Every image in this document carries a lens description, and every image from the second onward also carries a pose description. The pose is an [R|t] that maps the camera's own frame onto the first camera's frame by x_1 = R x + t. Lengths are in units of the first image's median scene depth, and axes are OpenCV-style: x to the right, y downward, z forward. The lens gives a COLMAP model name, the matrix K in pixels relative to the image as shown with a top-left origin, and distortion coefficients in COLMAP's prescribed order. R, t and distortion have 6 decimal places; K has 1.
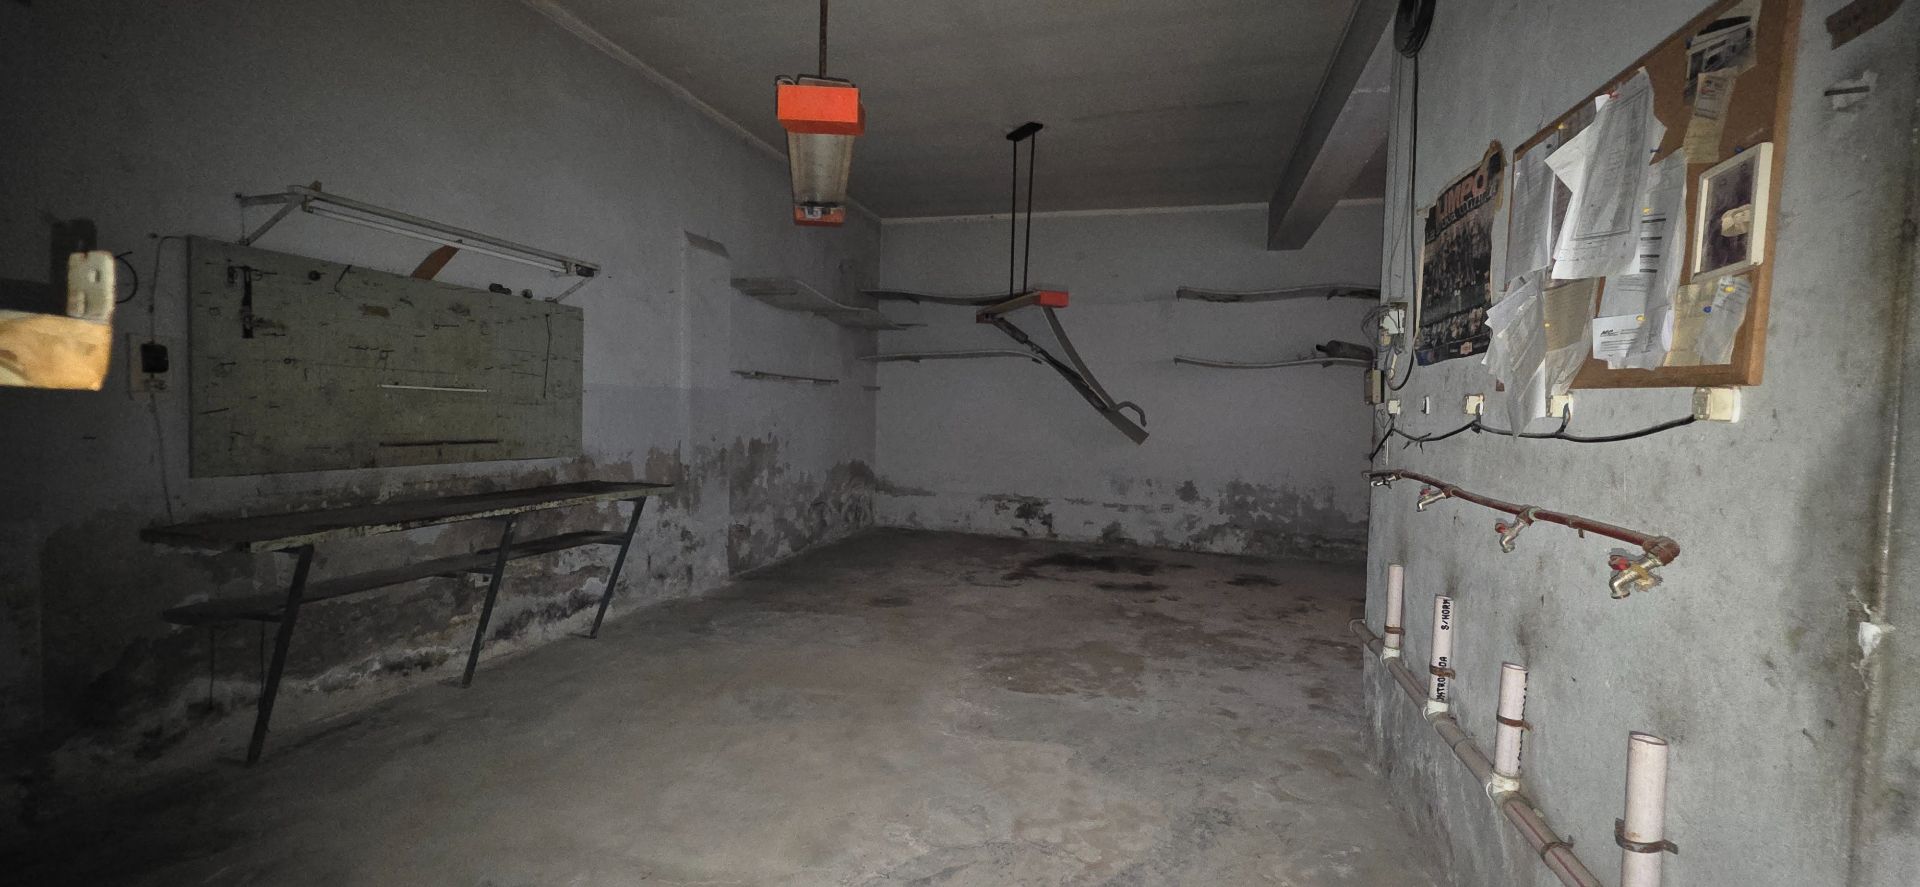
lens RADIAL K [[760.1, 0, 961.7], [0, 760.1, 446.8], [0, 0, 1]] dist [0.002295, 0.000272]
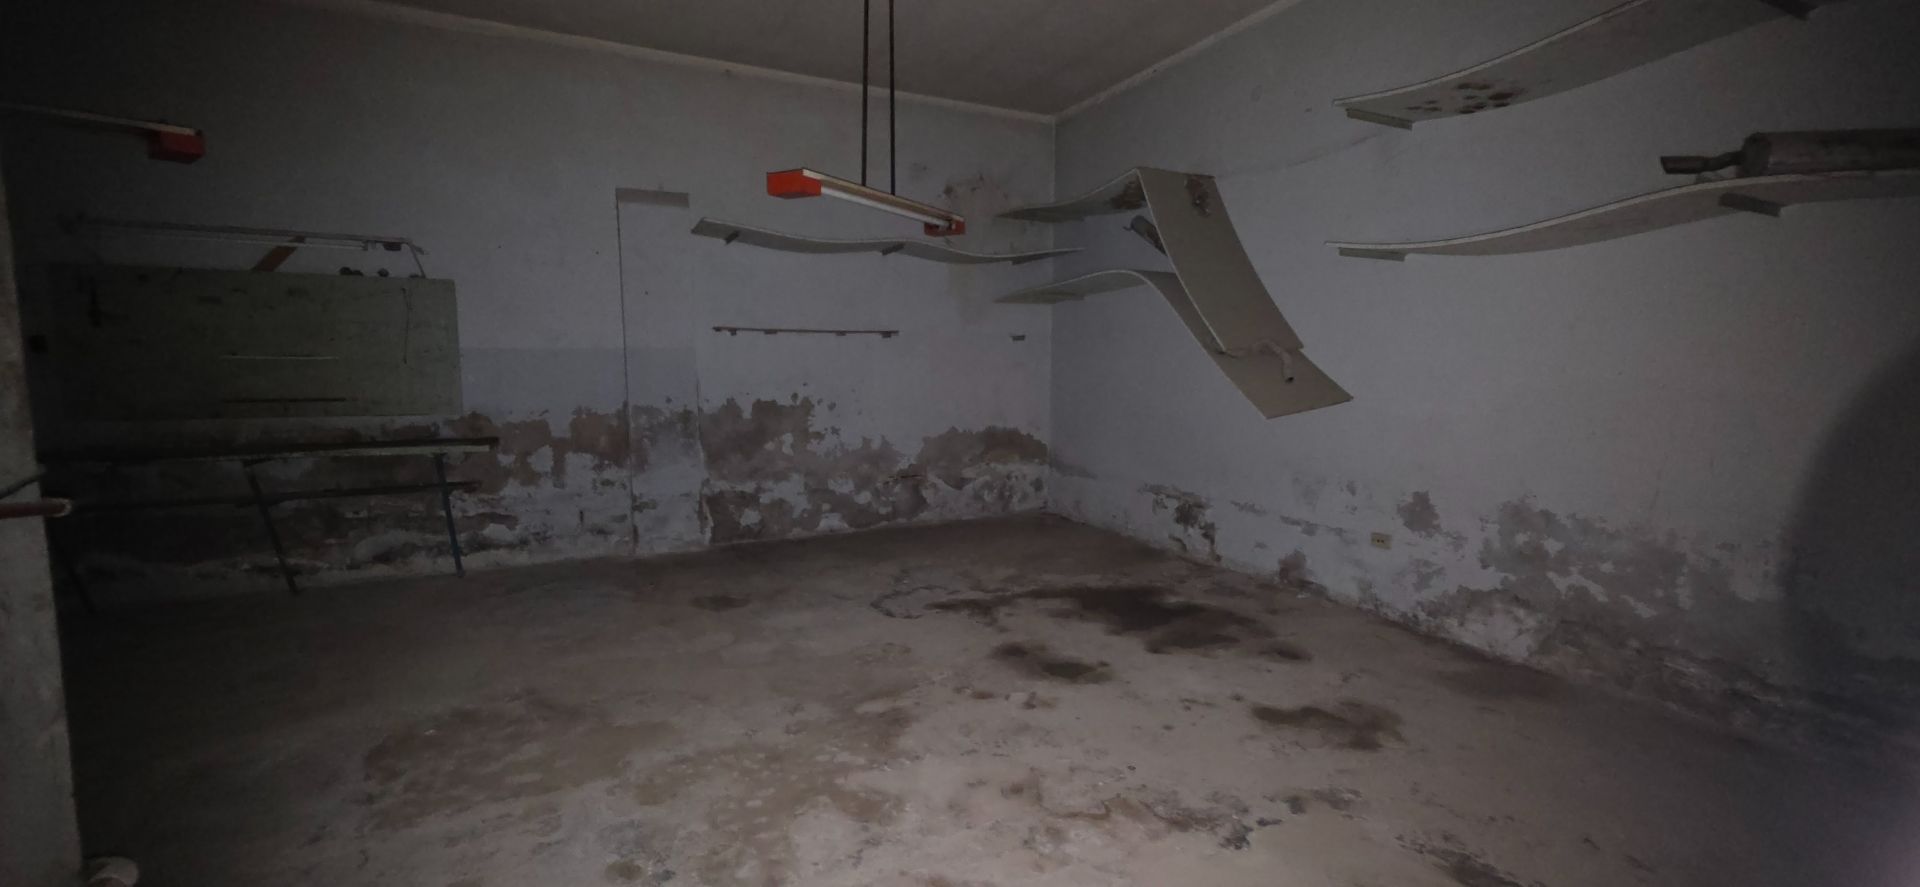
lens RADIAL K [[760.1, 0, 960.1], [0, 760.1, 442.4], [0, 0, 1]] dist [0.002295, 0.000272]
pose [[0.678019, 0.048507, -0.733442, 0.557473], [-0.015741, 0.998550, 0.051489, -0.010339], [0.734876, -0.023365, 0.677799, 0.533899]]
